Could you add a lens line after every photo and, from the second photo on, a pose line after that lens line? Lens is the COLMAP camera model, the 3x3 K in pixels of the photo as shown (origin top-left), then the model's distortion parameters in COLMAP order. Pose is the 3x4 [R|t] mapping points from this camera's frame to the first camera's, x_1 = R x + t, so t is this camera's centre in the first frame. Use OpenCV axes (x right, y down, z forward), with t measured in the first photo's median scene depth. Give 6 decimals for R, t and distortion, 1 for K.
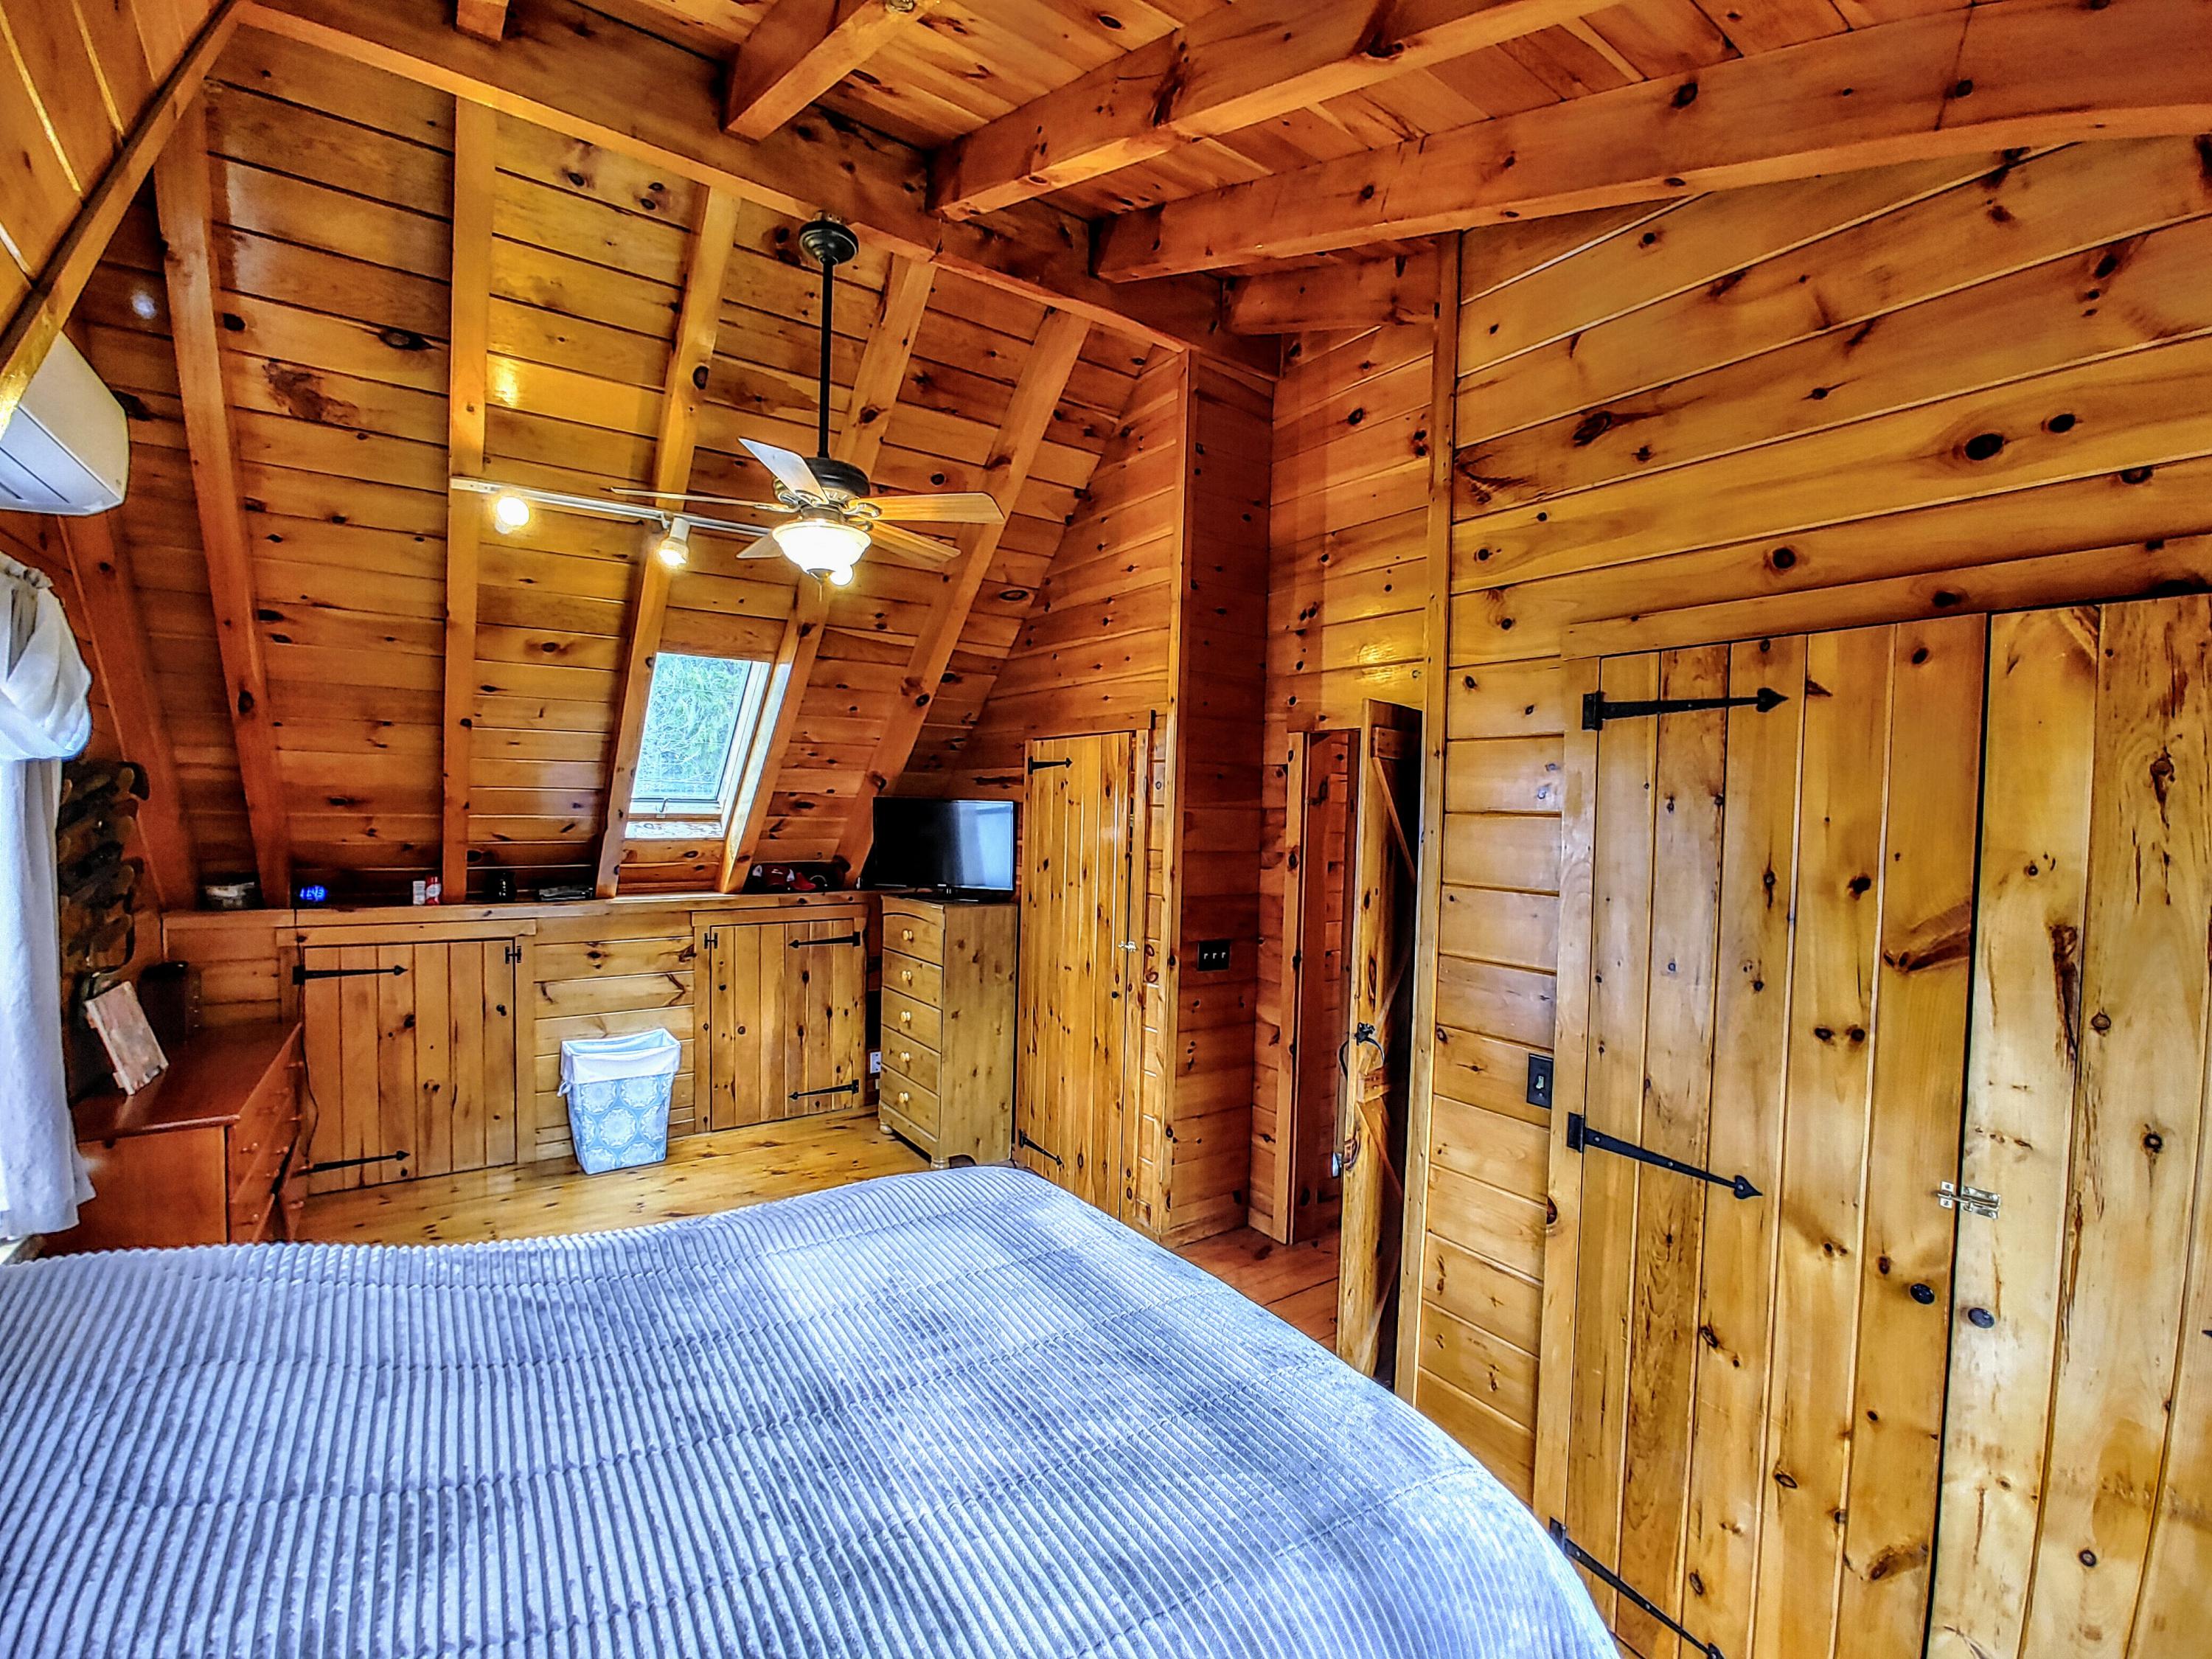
lens RADIAL K [[962.4, 0, 1103.0], [0, 962.4, 819.9], [0, 0, 1]] dist [-0.033826, 0.005567]
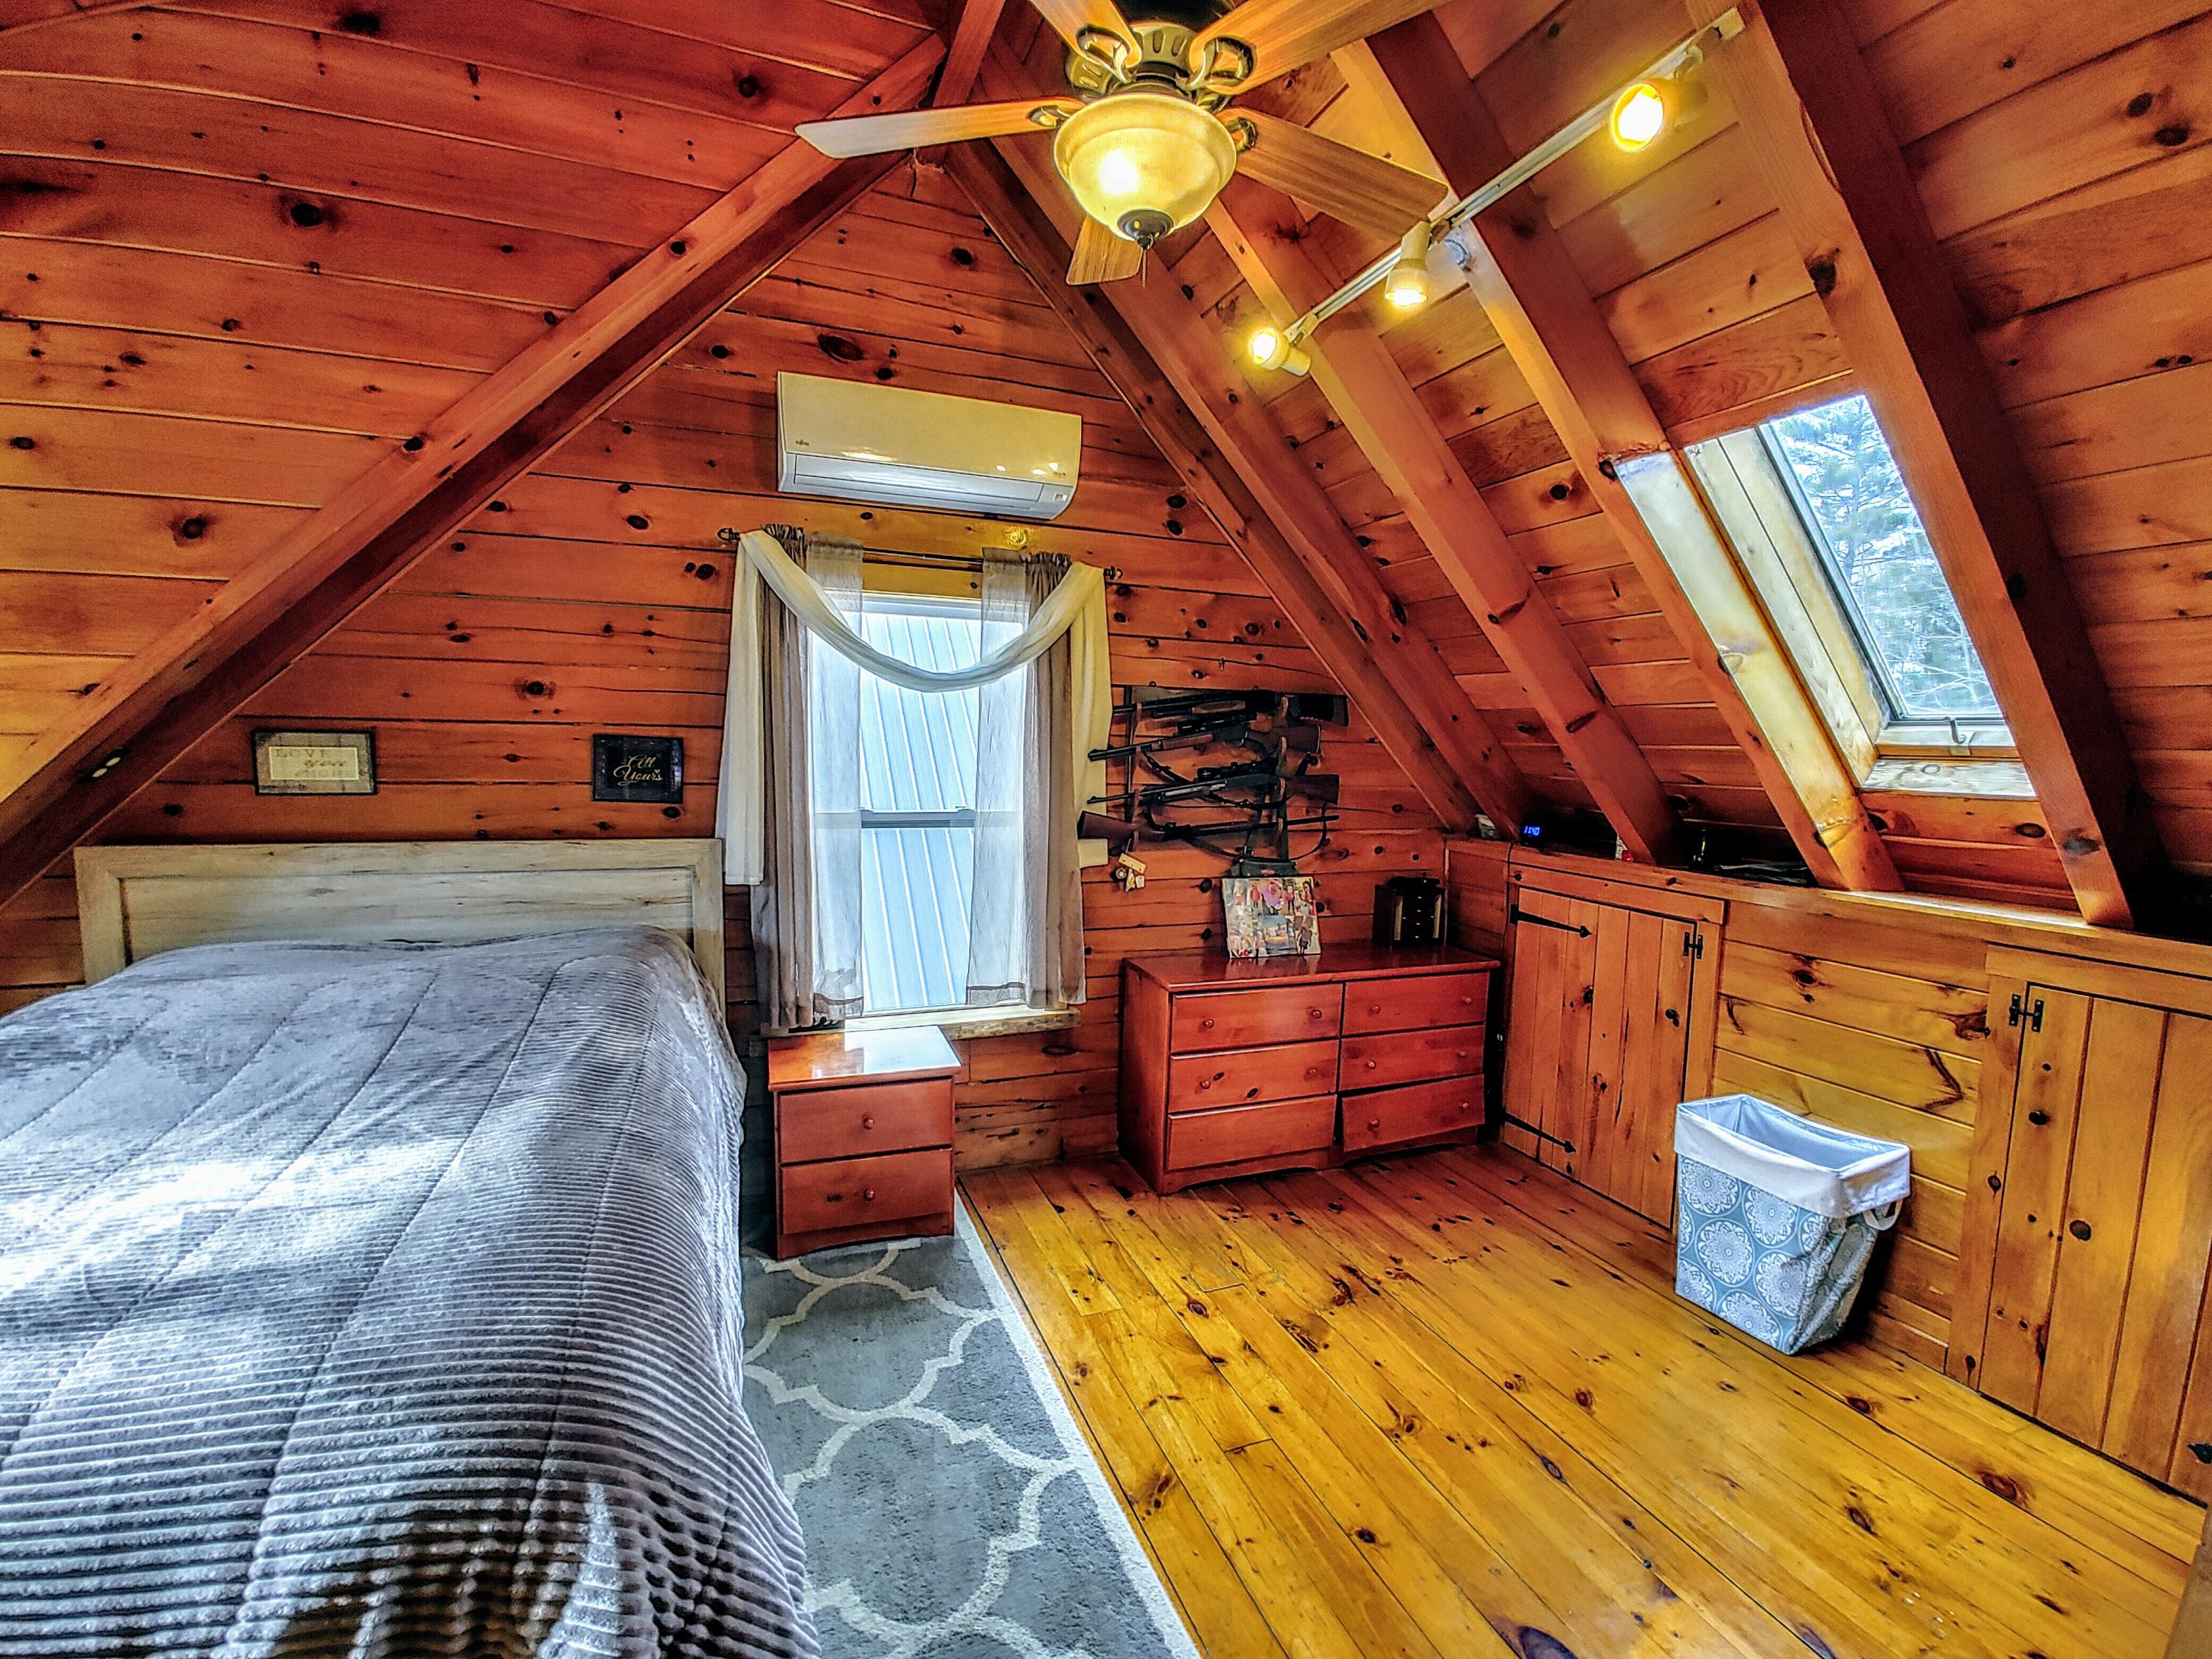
lens RADIAL K [[962.4, 0, 1110.1], [0, 962.4, 832.2], [0, 0, 1]] dist [-0.033826, 0.005567]
pose [[-0.233901, 0.064482, -0.970120, 0.165744], [-0.041596, 0.996221, 0.076246, 0.023558], [0.971370, 0.058187, -0.230335, 0.768672]]
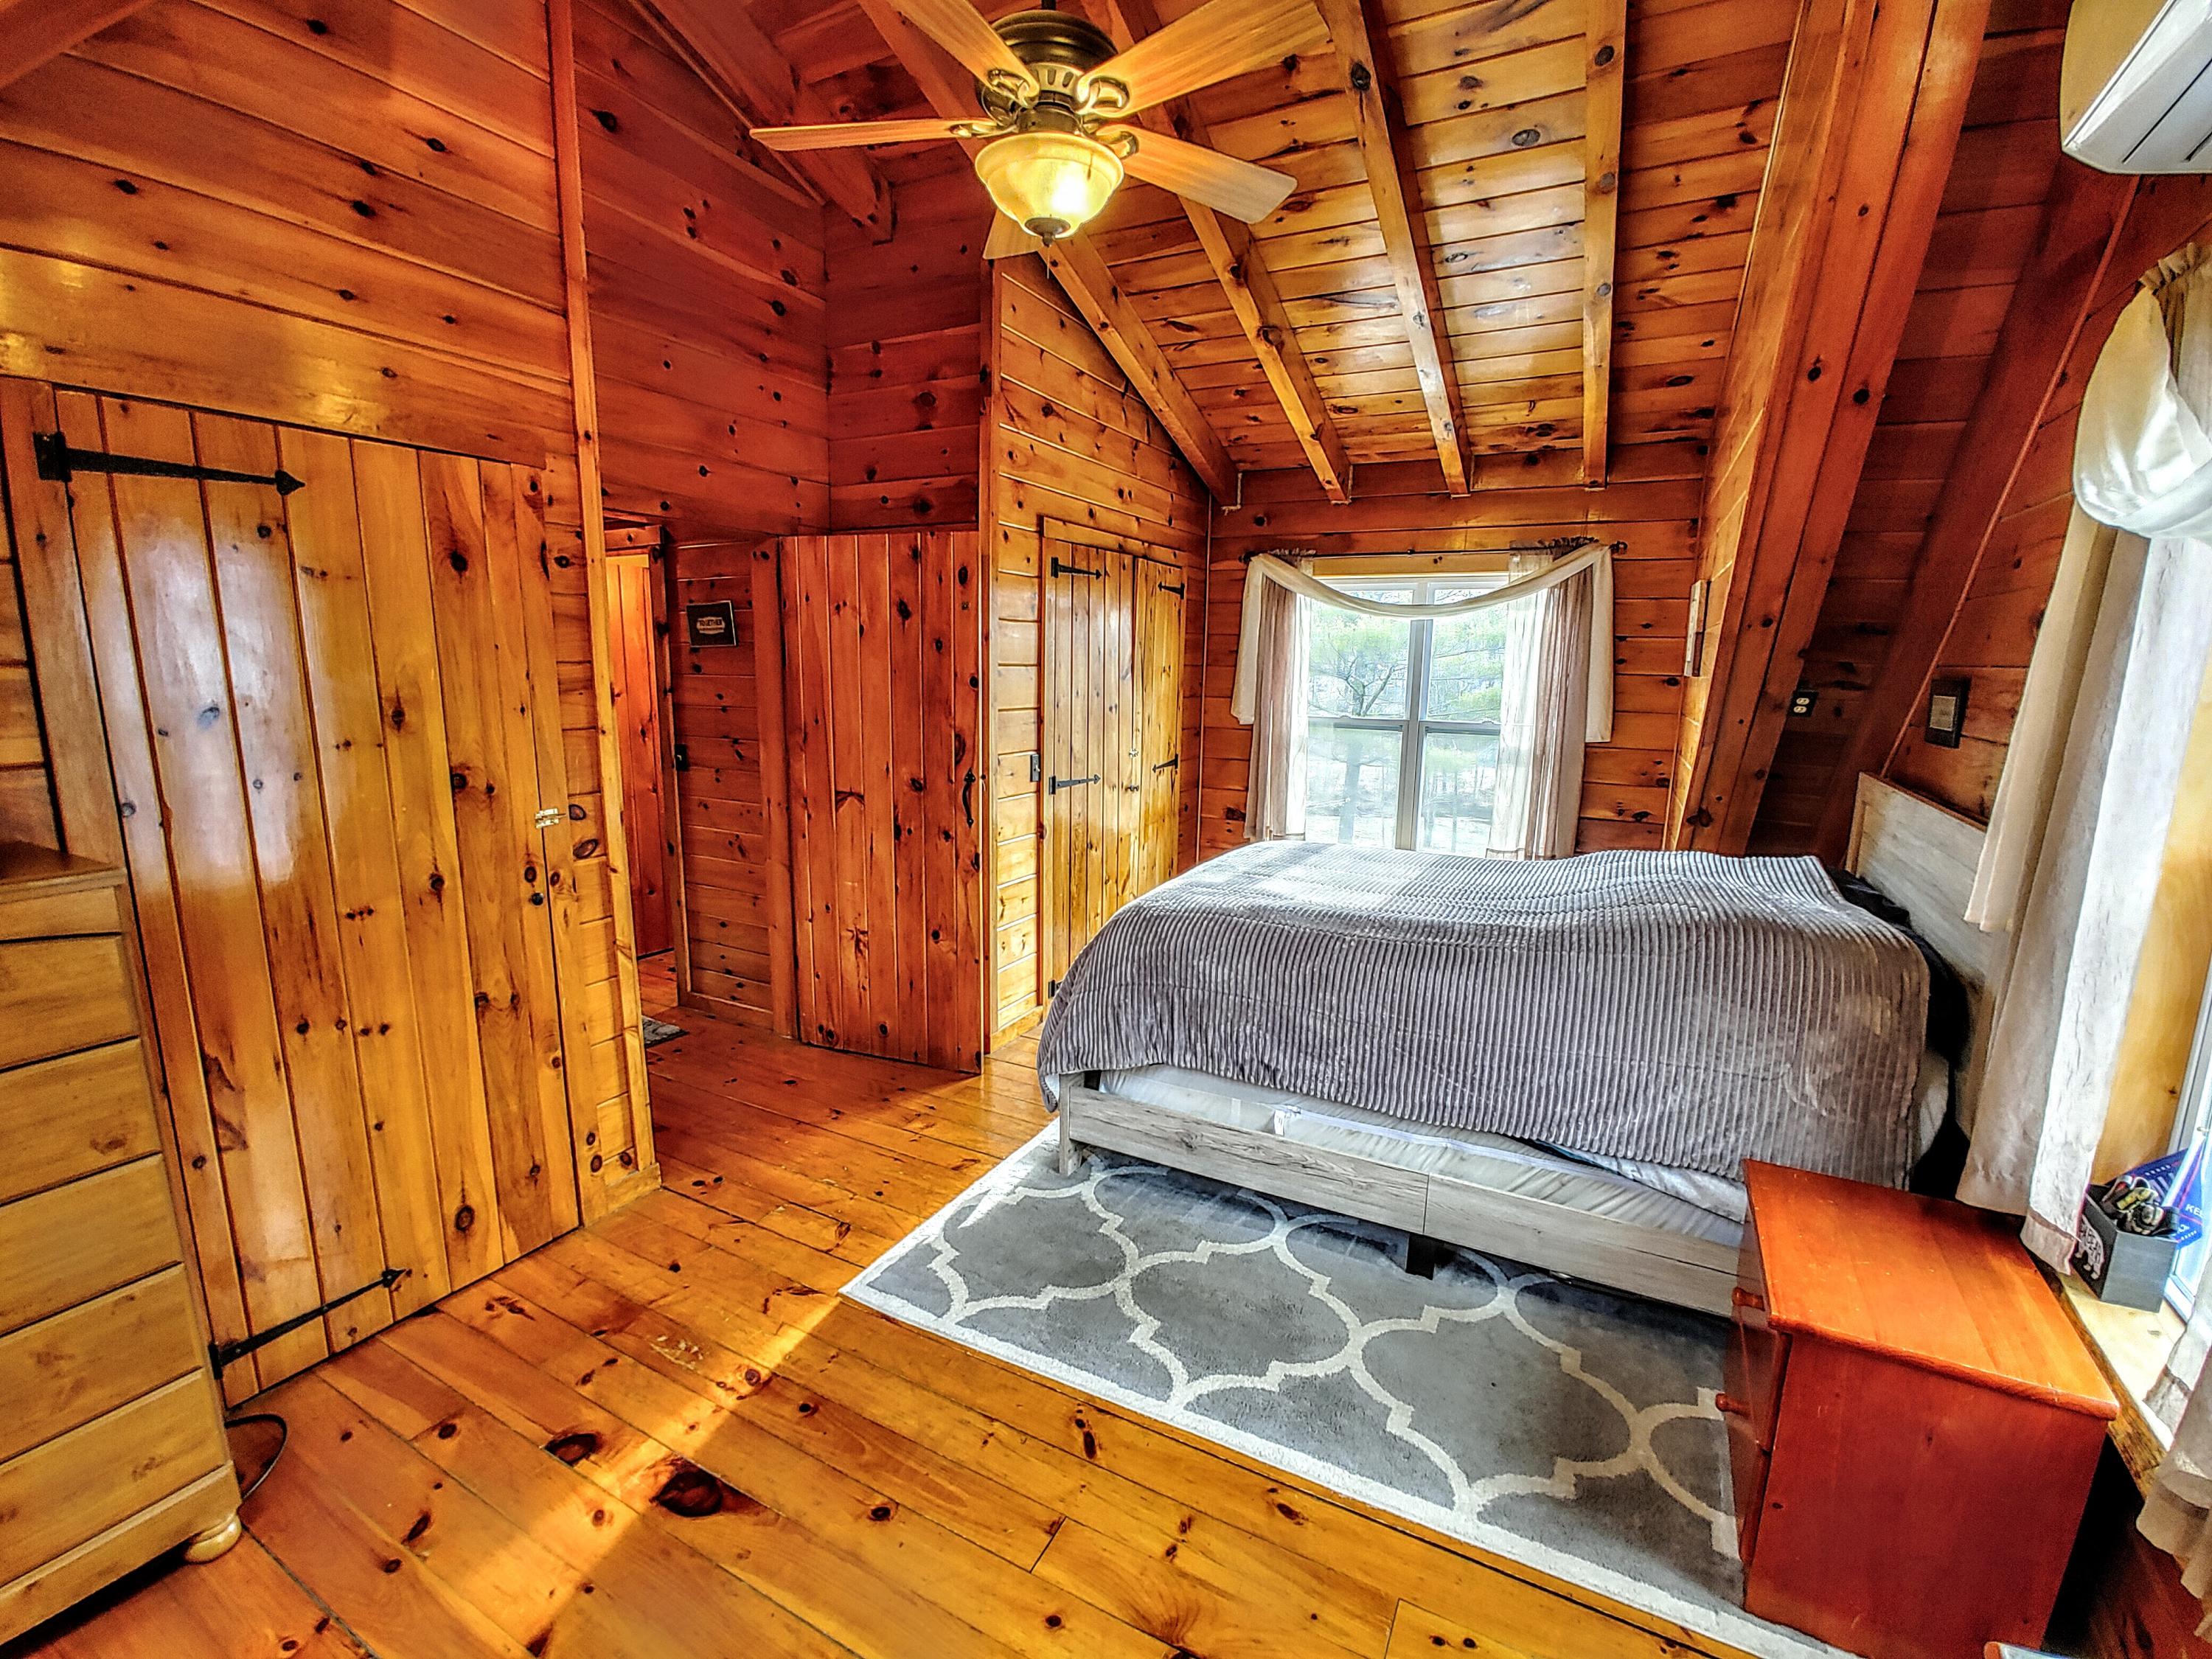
lens RADIAL K [[962.4, 0, 1111.3], [0, 962.4, 831.6], [0, 0, 1]] dist [-0.033826, 0.005567]
pose [[-0.446722, -0.188716, 0.874543, -0.656080], [-0.013828, 0.978840, 0.204158, 0.005316], [-0.894566, 0.079109, -0.439879, 0.875330]]
